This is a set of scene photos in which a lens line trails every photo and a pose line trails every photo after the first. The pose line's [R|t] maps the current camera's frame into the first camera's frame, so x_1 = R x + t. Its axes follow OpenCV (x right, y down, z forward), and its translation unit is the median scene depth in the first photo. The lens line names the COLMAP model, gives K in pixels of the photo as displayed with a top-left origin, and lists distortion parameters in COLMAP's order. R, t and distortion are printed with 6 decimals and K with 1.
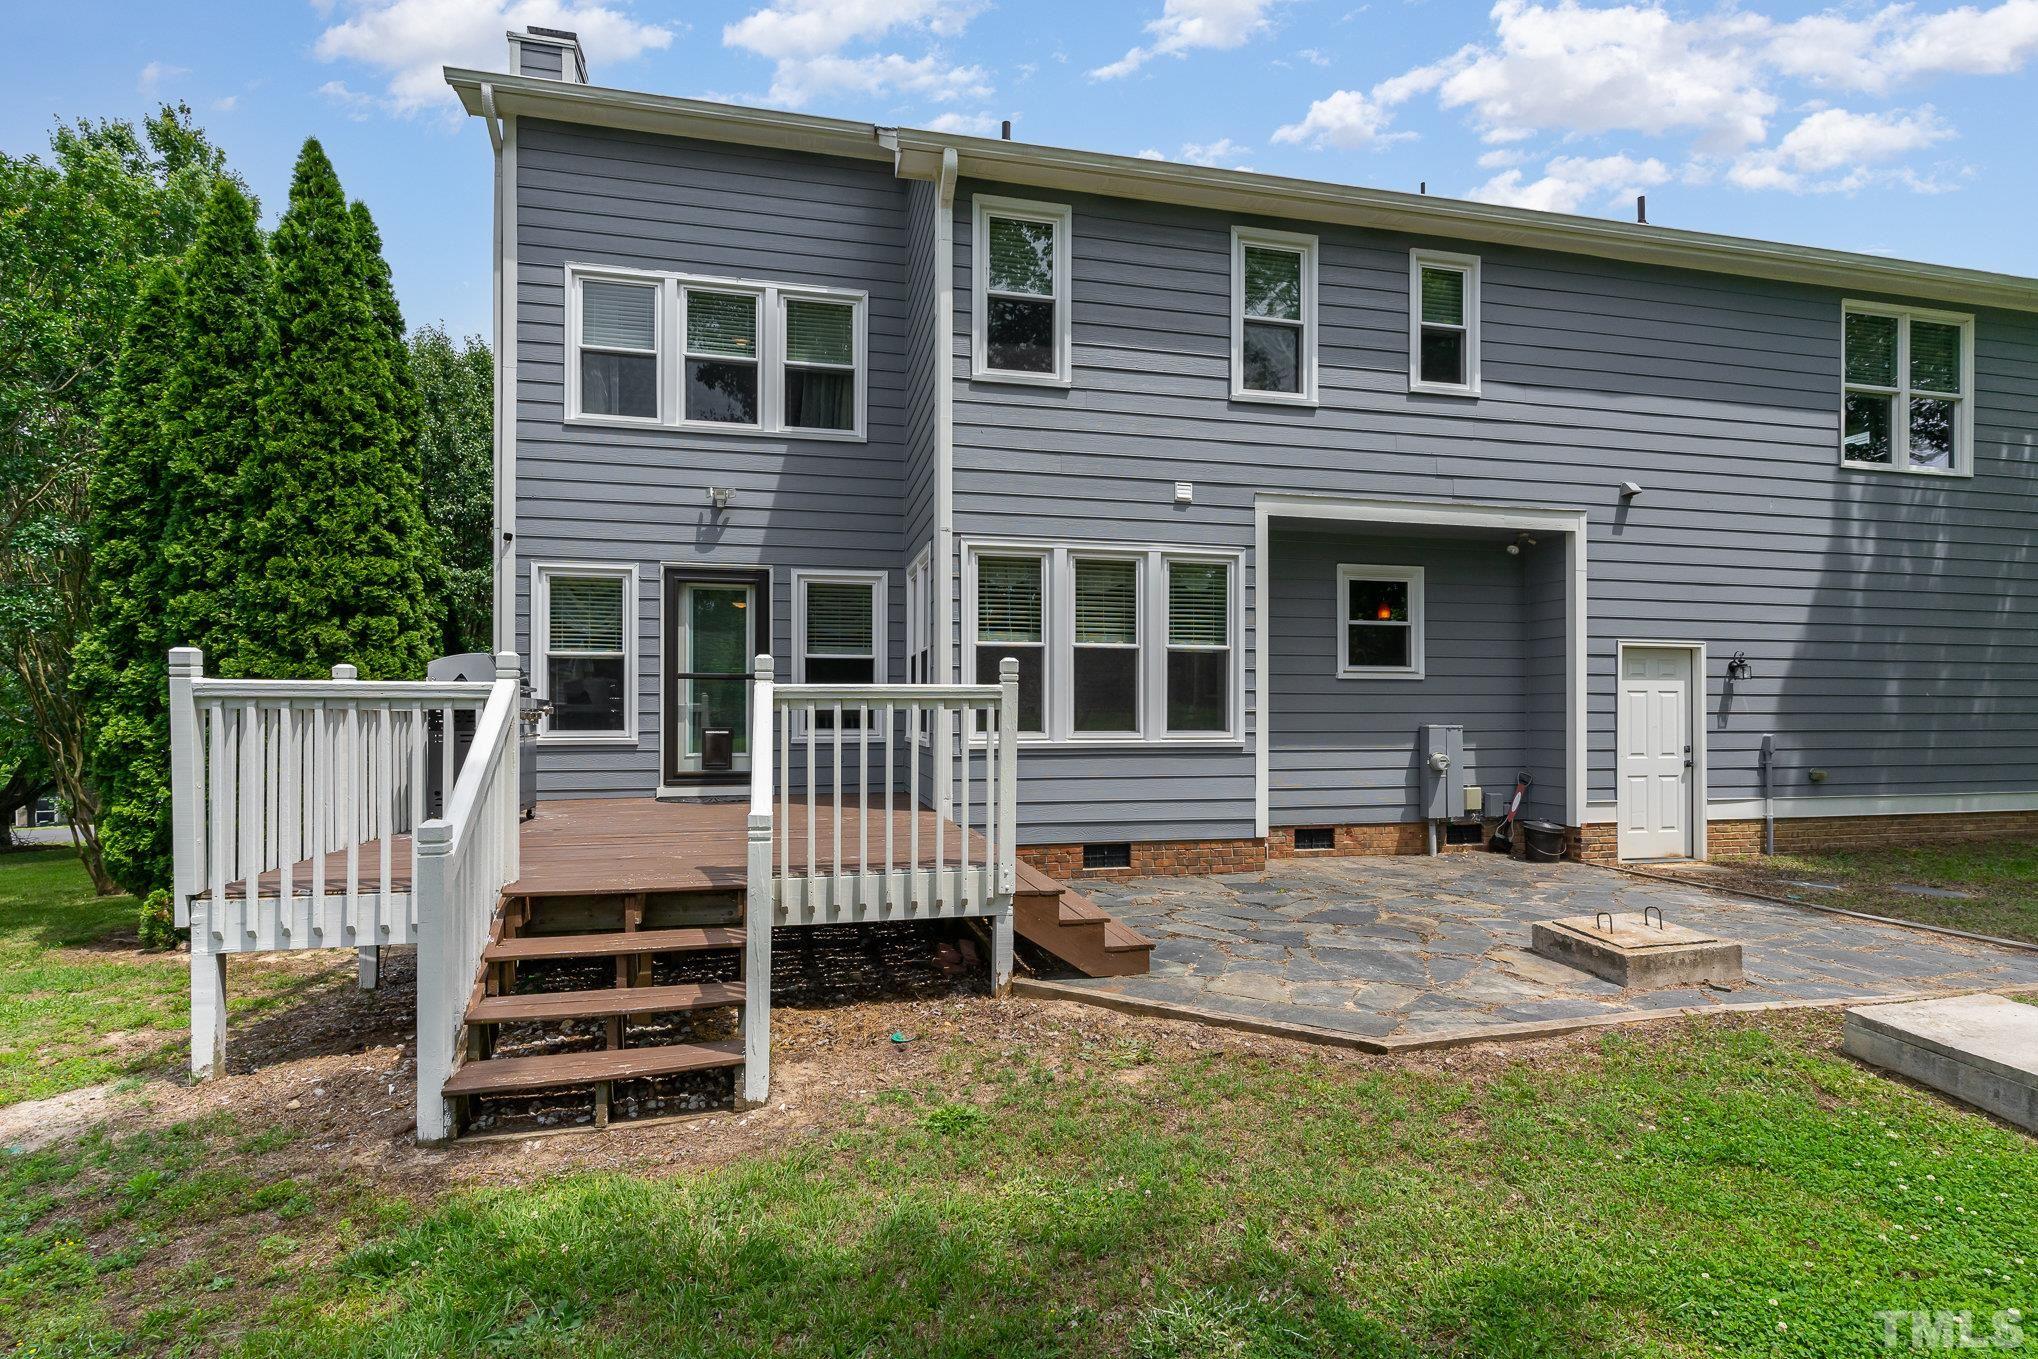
lens RADIAL K [[961.3, 0, 1015.2], [0, 961.3, 701.0], [0, 0, 1]] dist [0.002342, 0.000646]
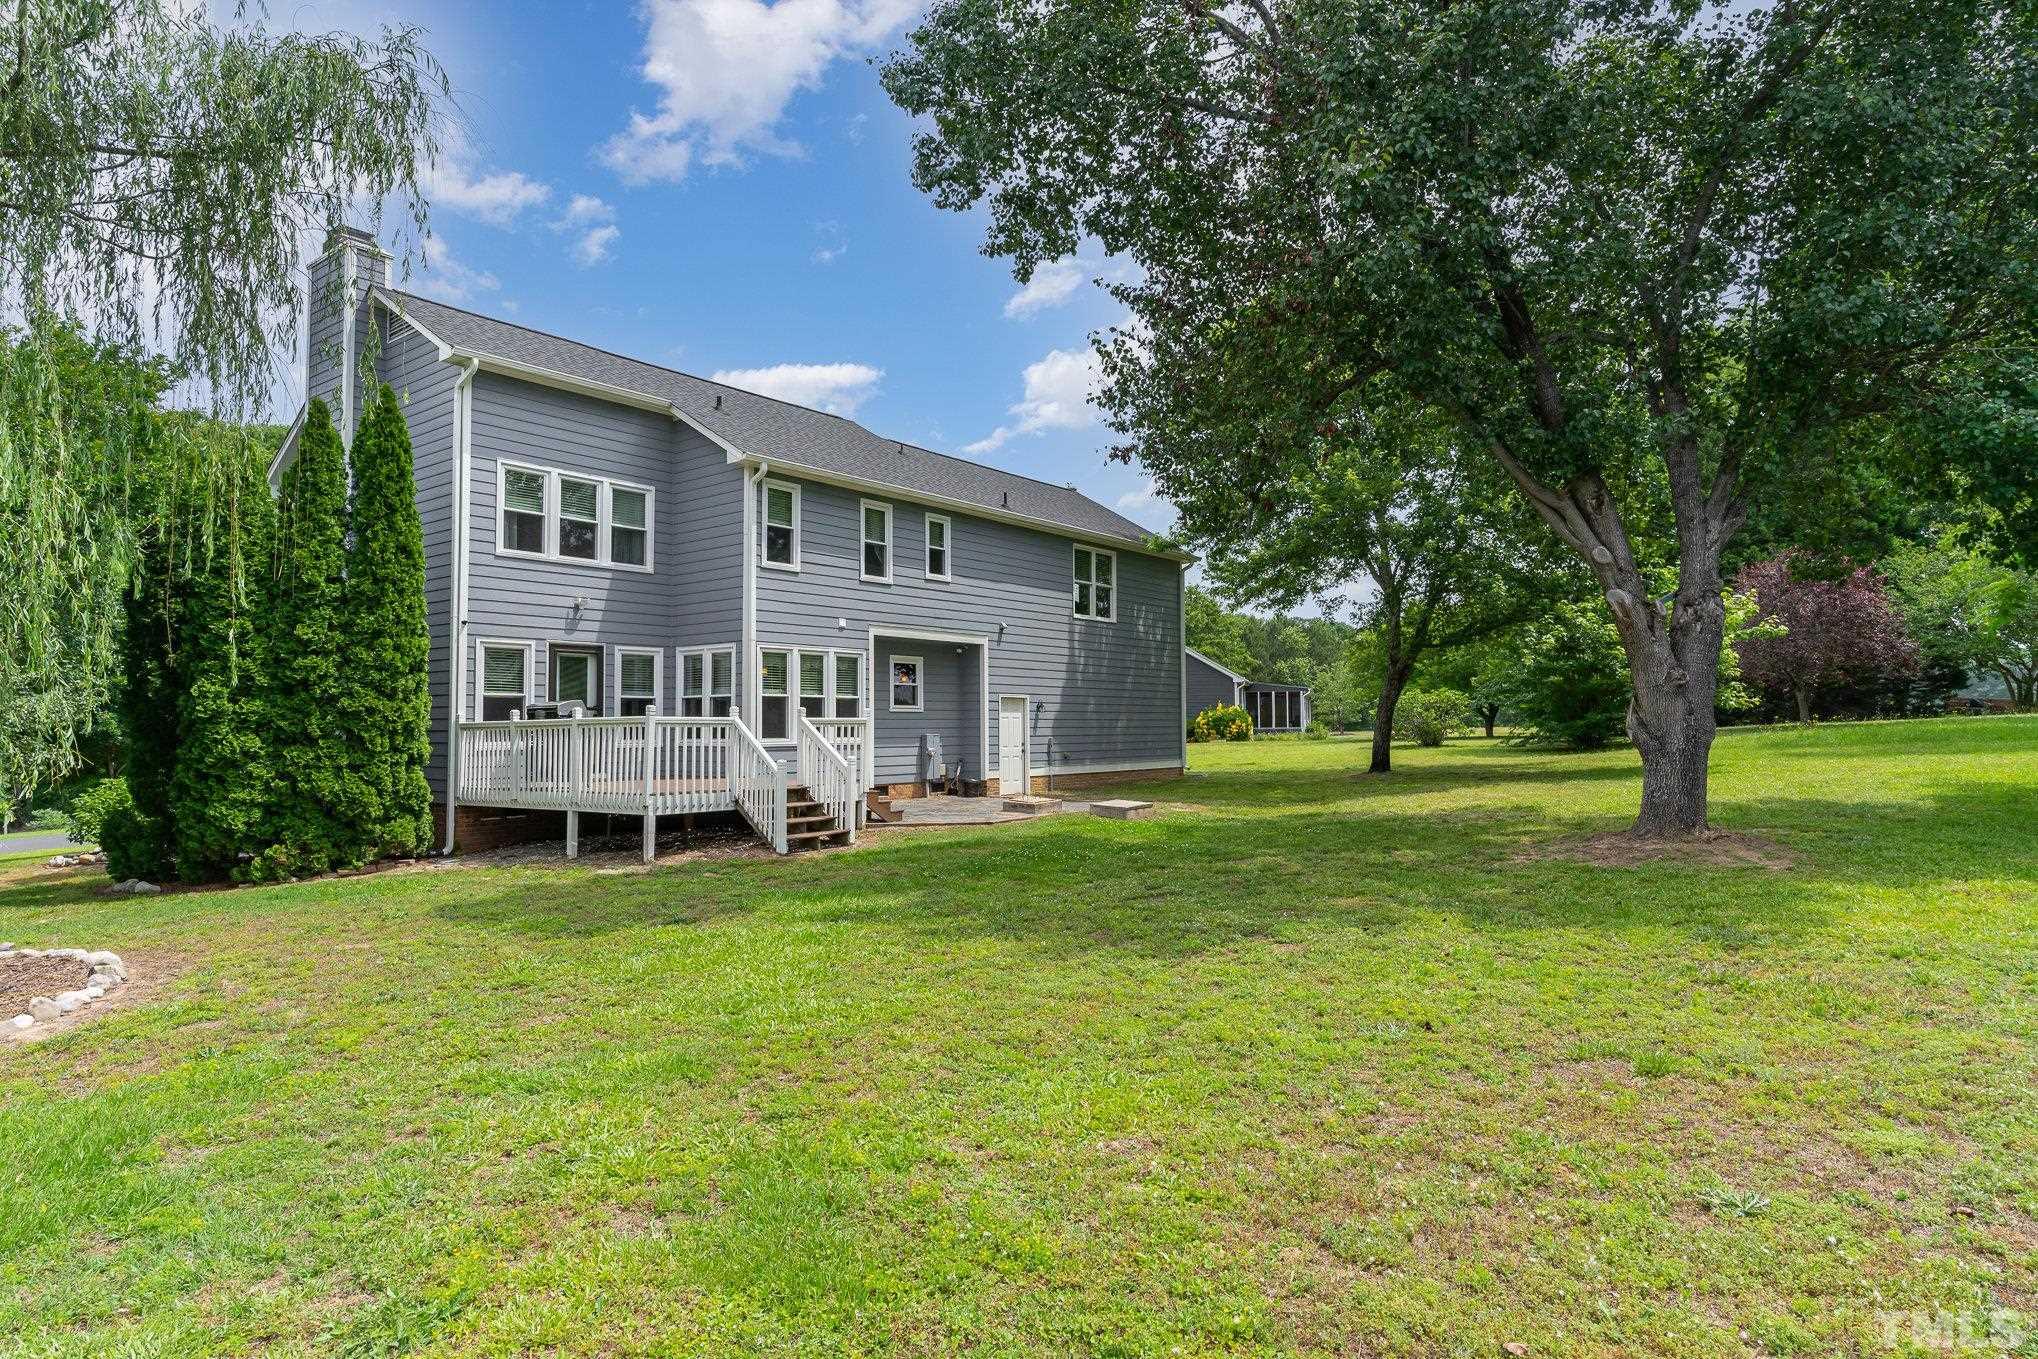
lens RADIAL K [[961.3, 0, 1015.2], [0, 961.3, 701.0], [0, 0, 1]] dist [0.002342, 0.000646]
pose [[0.787126, 0.011069, 0.616692, -0.724724], [0.004176, 0.999720, -0.023274, 0.003000], [-0.616778, 0.020894, 0.786860, -0.776657]]
